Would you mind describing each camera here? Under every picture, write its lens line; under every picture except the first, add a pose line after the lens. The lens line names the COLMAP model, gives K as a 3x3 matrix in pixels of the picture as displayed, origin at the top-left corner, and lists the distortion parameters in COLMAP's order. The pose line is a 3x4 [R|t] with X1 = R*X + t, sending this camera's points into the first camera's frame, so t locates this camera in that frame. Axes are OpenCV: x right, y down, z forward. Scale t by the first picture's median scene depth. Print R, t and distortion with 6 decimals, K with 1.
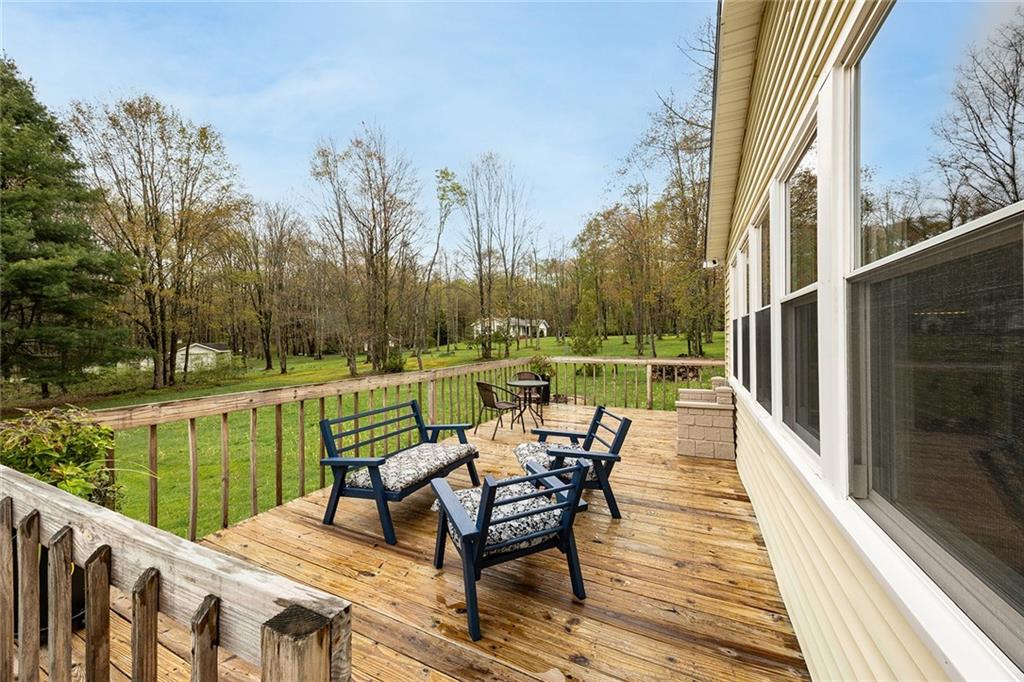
lens RADIAL K [[414.7, 0, 512.7], [0, 414.7, 338.0], [0, 0, 1]] dist [0.003669, -0.000057]
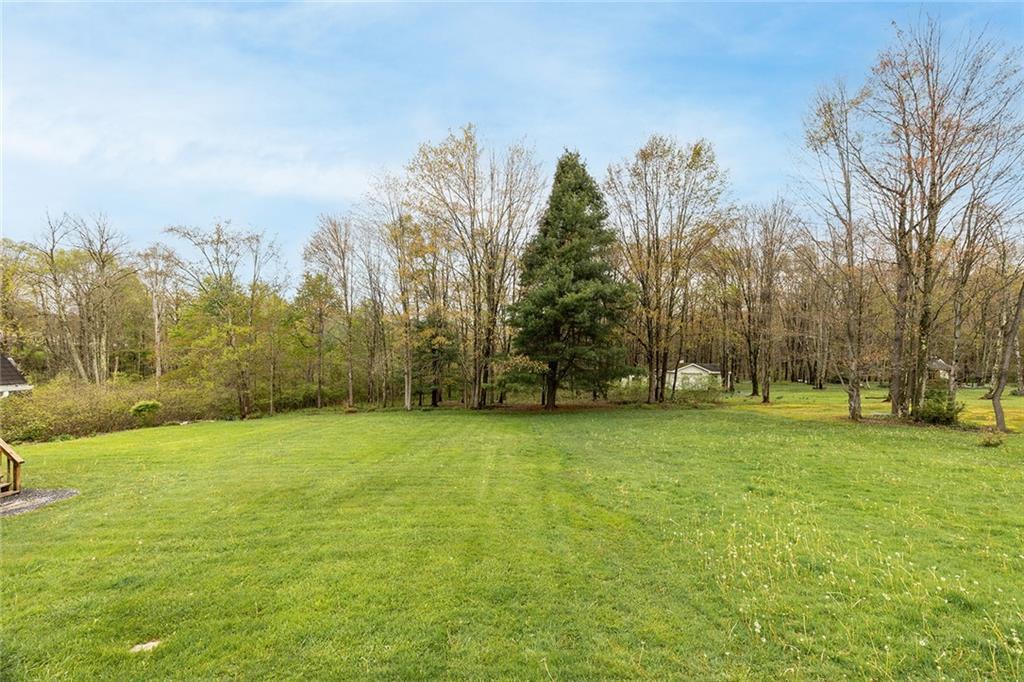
lens RADIAL K [[414.7, 0, 538.6], [0, 414.7, 367.7], [0, 0, 1]] dist [0.003669, -0.000057]
pose [[0.479041, 0.041327, -0.876819, -0.039092], [-0.028668, 0.999095, 0.031428, 0.001317], [0.877324, 0.010081, 0.479792, 0.210098]]
